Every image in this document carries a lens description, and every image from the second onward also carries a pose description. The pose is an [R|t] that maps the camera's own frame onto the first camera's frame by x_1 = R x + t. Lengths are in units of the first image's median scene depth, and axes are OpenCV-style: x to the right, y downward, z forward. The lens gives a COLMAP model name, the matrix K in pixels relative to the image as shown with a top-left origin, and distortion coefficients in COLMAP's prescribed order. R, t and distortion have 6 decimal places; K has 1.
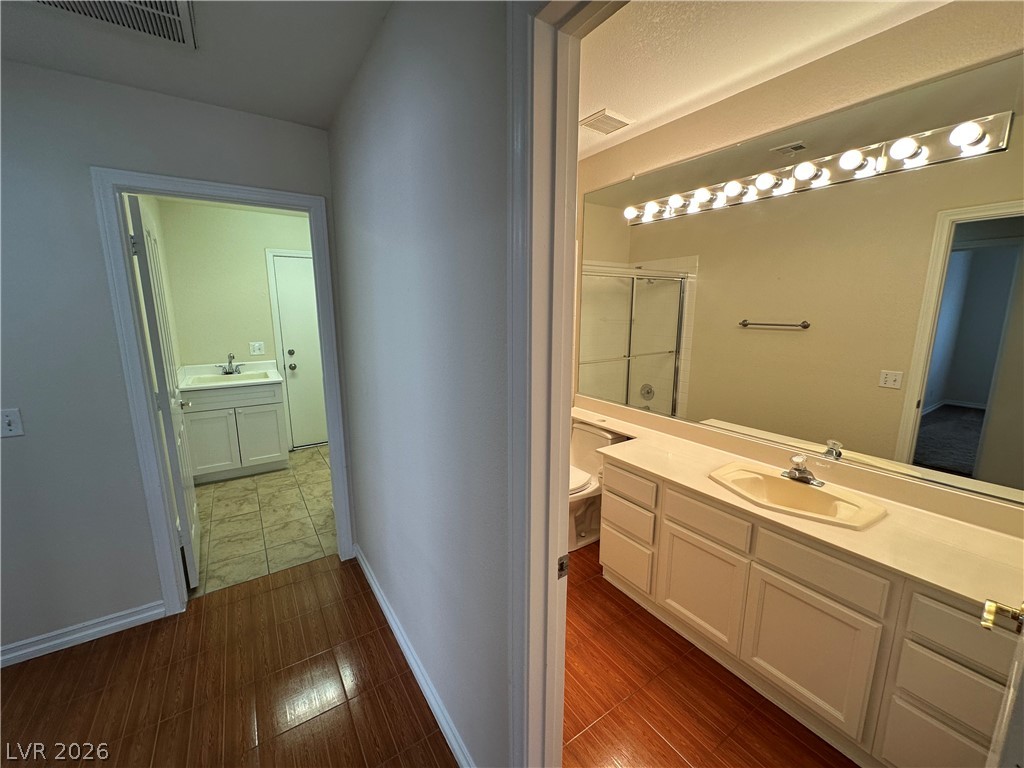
lens RADIAL K [[409.8, 0, 512.8], [0, 409.8, 382.6], [0, 0, 1]] dist [0.000793, 0.000131]
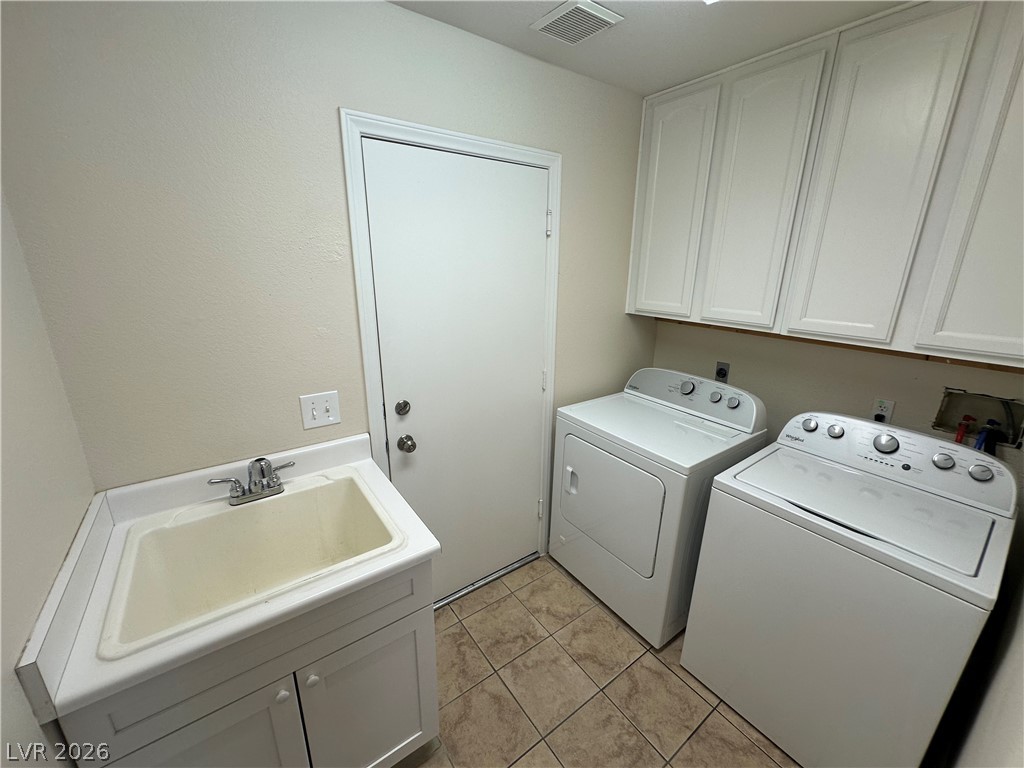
lens RADIAL K [[409.8, 0, 512.2], [0, 409.8, 382.4], [0, 0, 1]] dist [0.000793, 0.000131]
pose [[0.999746, 0.003578, 0.022269, -0.449480], [-0.006160, 0.993114, 0.116991, -0.145325], [-0.021697, -0.117098, 0.992883, 0.621374]]
